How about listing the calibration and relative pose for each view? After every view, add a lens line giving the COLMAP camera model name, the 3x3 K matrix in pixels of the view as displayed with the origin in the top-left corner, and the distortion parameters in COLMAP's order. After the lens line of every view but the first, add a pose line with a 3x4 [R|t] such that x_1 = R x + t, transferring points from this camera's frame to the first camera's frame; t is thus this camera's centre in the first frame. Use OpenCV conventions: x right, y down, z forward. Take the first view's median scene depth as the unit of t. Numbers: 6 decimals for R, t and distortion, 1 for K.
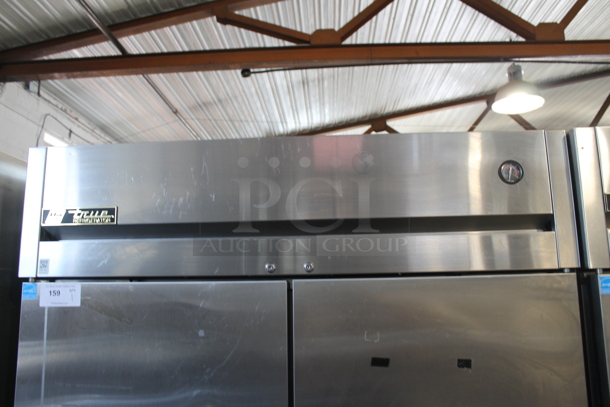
lens RADIAL K [[506.9, 0, 305.0], [0, 506.9, 203.5], [0, 0, 1]] dist [-0.115611, 0.013434]
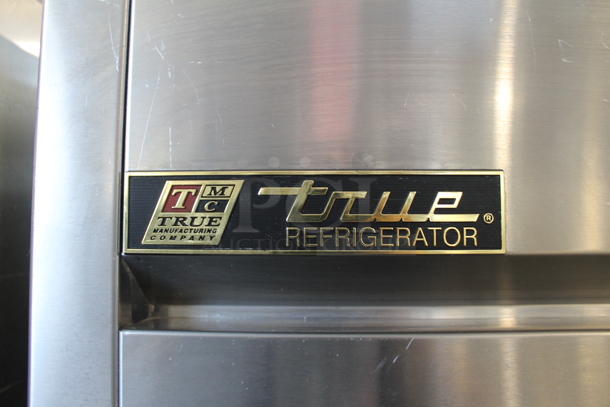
lens RADIAL K [[506.9, 0, 305.0], [0, 506.9, 203.5], [0, 0, 1]] dist [-0.115611, 0.013434]
pose [[0.999861, 0.014617, 0.008049, -0.465340], [-0.015334, 0.995097, 0.097704, 0.001164], [-0.006582, -0.097814, 0.995183, 0.795712]]
